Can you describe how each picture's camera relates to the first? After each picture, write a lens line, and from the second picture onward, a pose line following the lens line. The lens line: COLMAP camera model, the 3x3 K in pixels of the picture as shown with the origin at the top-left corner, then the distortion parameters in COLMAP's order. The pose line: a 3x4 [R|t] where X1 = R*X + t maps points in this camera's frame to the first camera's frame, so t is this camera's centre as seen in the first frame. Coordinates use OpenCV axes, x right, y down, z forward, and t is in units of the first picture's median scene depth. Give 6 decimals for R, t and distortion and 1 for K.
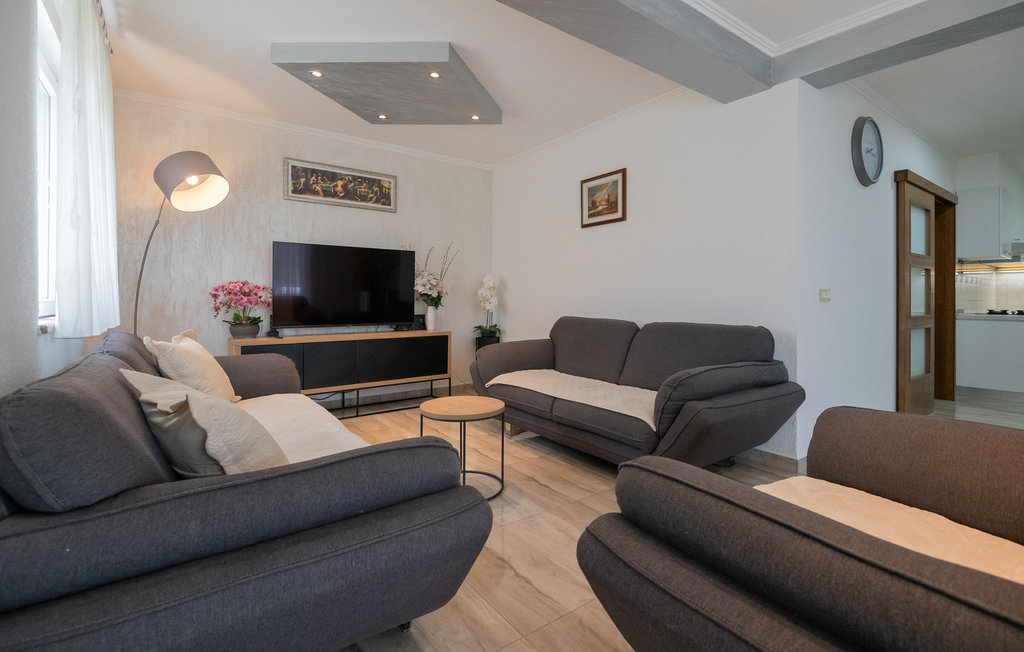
lens RADIAL K [[471.0, 0, 520.8], [0, 471.0, 330.8], [0, 0, 1]] dist [0.020696, -0.018976]
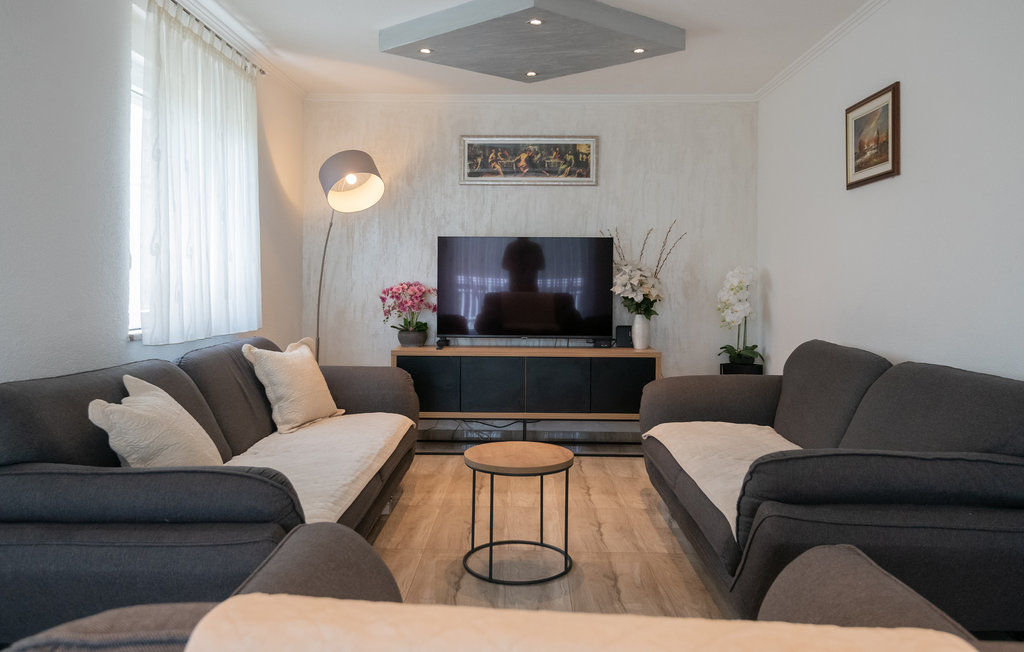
lens RADIAL K [[736.1, 0, 512.0], [0, 736.1, 326.0], [0, 0, 1]] dist [0.027542, -0.001352]
pose [[0.779926, 0.040568, -0.624556, 0.401362], [-0.047852, 0.998841, 0.005123, -0.036782], [0.624040, 0.025891, 0.780963, 0.035851]]
